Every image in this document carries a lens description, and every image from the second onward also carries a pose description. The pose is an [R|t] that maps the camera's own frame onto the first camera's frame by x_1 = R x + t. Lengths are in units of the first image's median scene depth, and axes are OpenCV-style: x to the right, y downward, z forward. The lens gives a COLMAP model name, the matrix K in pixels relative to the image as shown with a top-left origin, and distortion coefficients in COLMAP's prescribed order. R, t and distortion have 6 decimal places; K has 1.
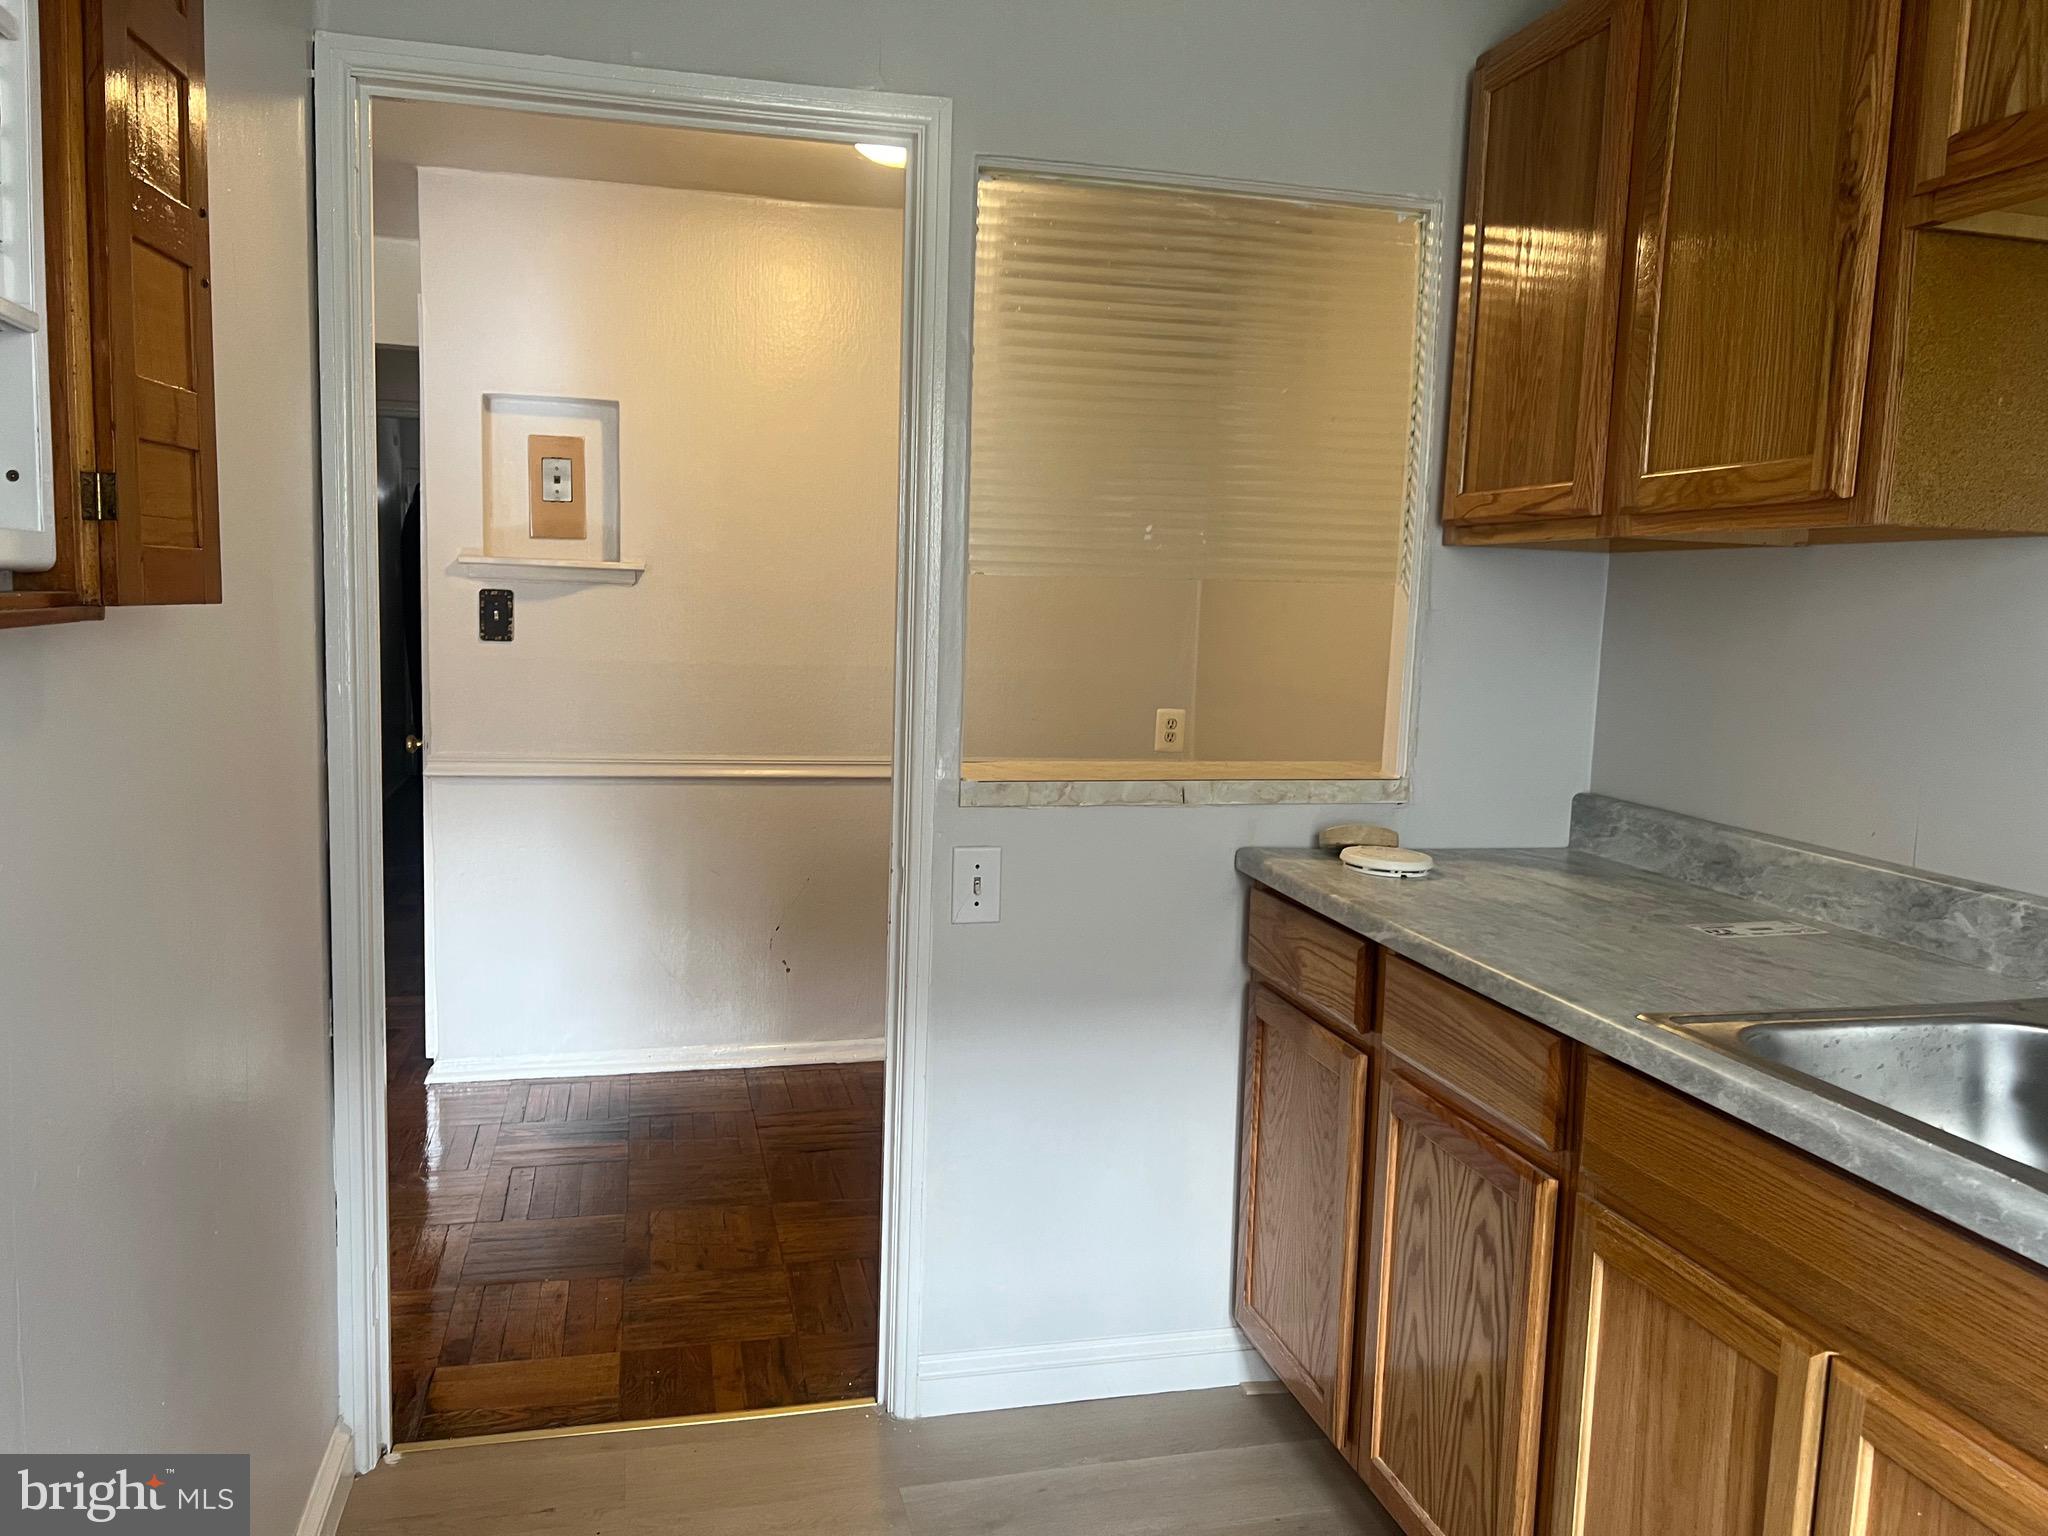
lens RADIAL K [[1550.3, 0, 1024.3], [0, 1550.3, 770.3], [0, 0, 1]] dist [-0.009060, -0.003795]
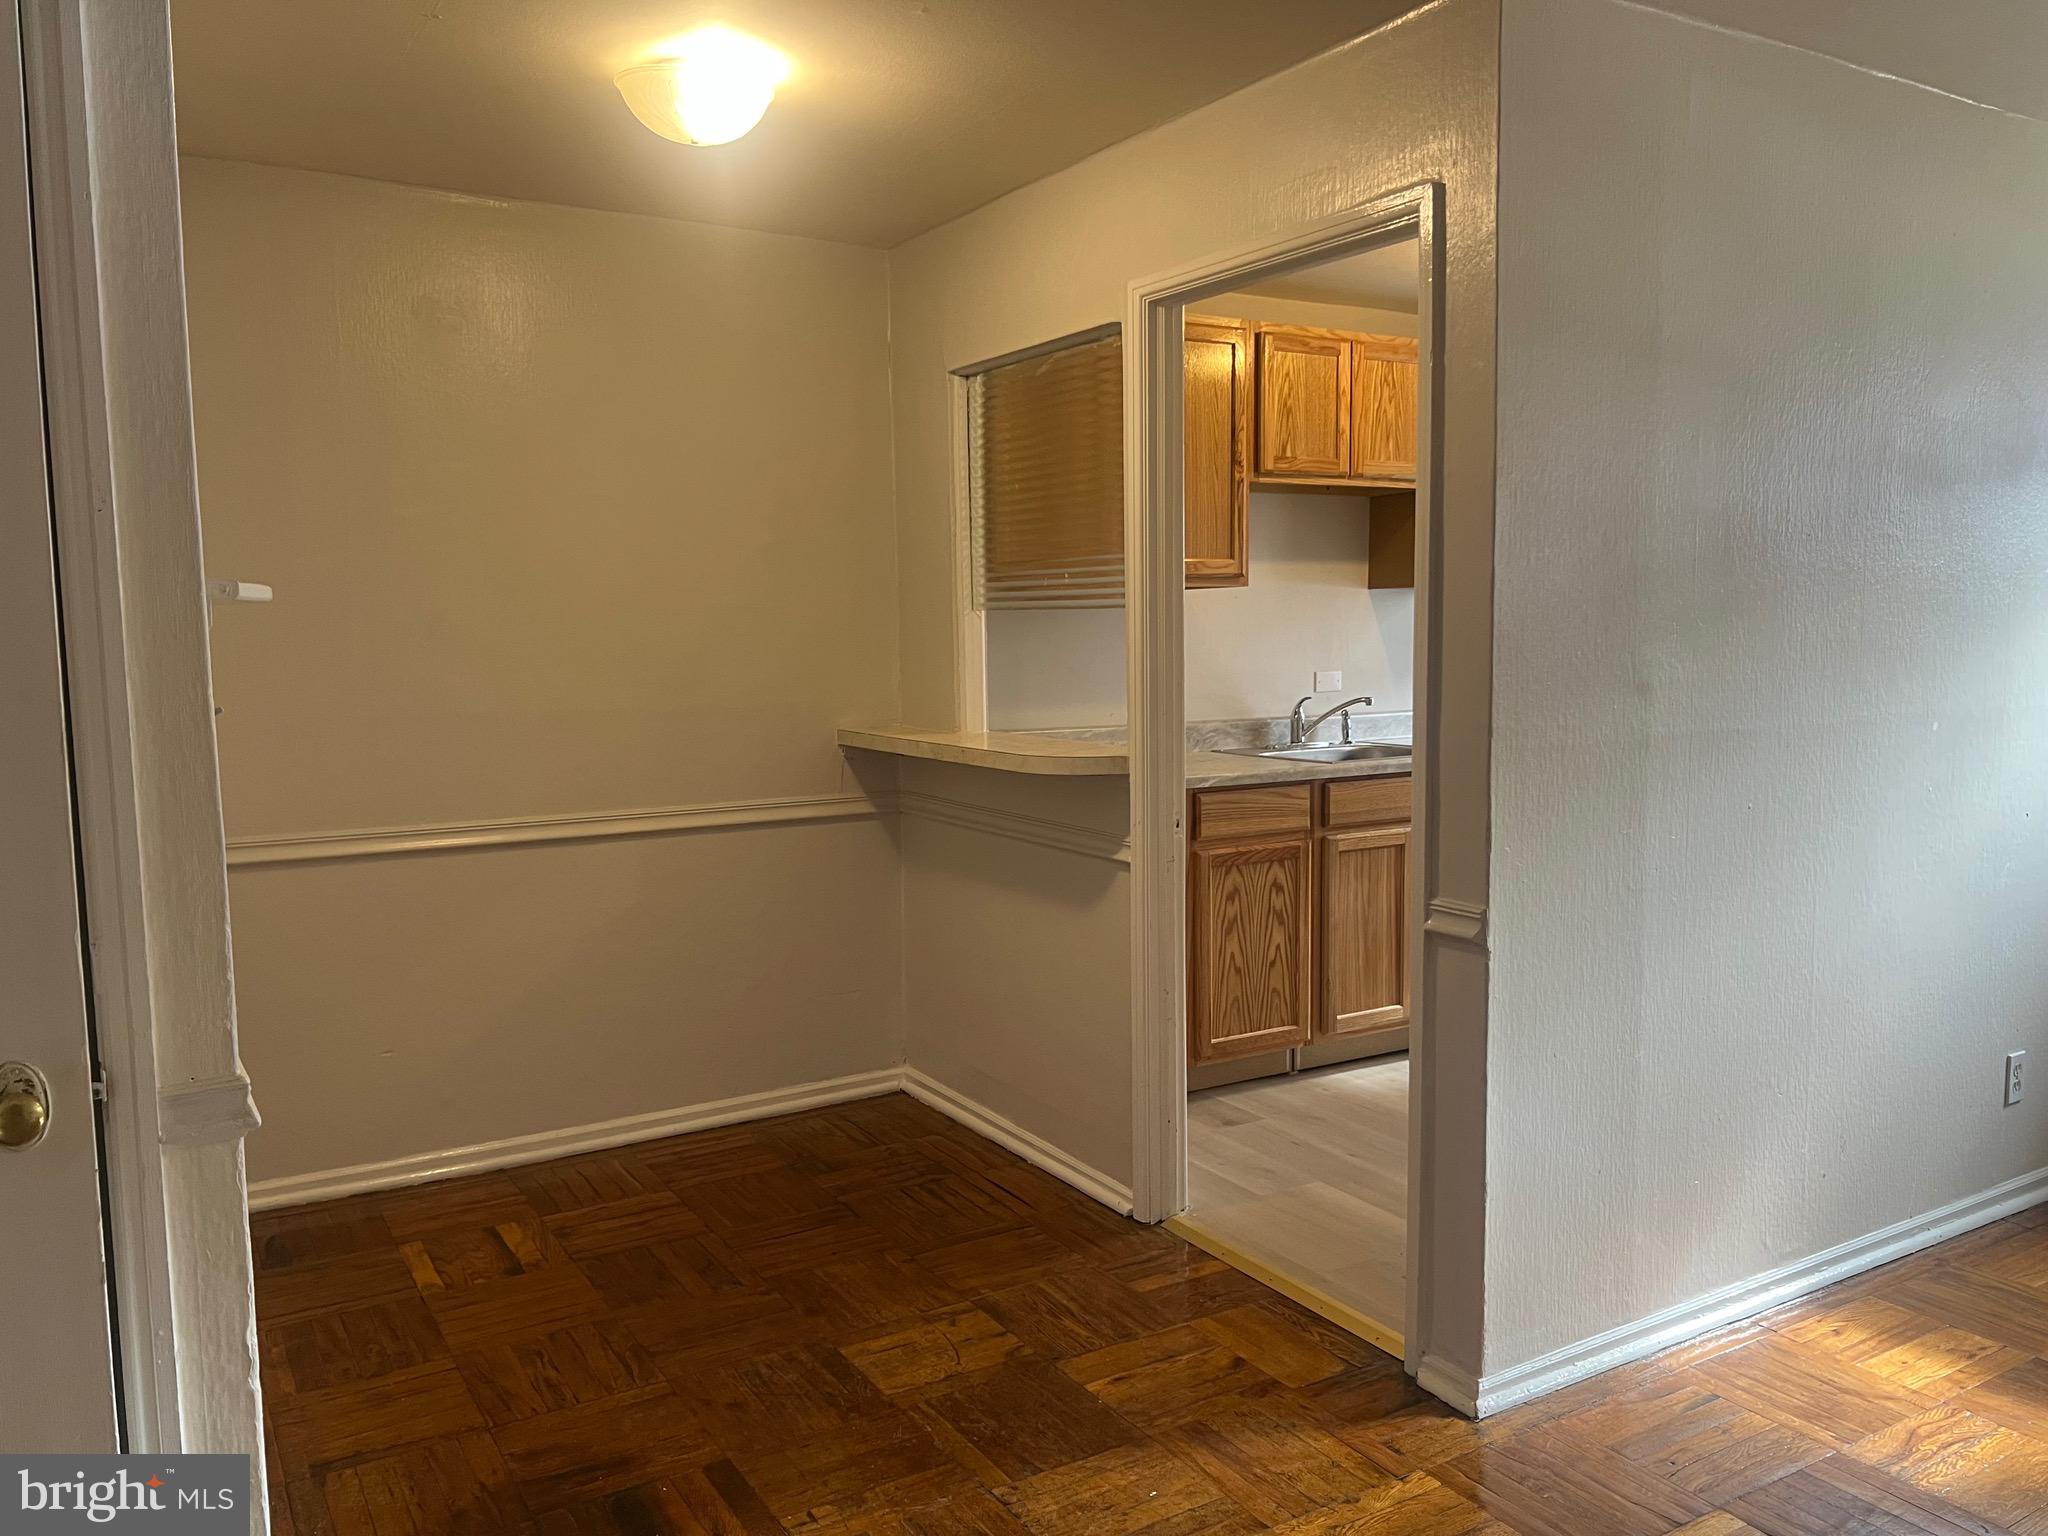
lens RADIAL K [[1550.3, 0, 1023.3], [0, 1550.3, 768.2], [0, 0, 1]] dist [-0.009060, -0.003795]
pose [[-0.294890, -0.119073, 0.948083, -1.820310], [0.108337, 0.981641, 0.156985, -0.289617], [-0.949370, 0.149006, -0.276576, 2.001854]]
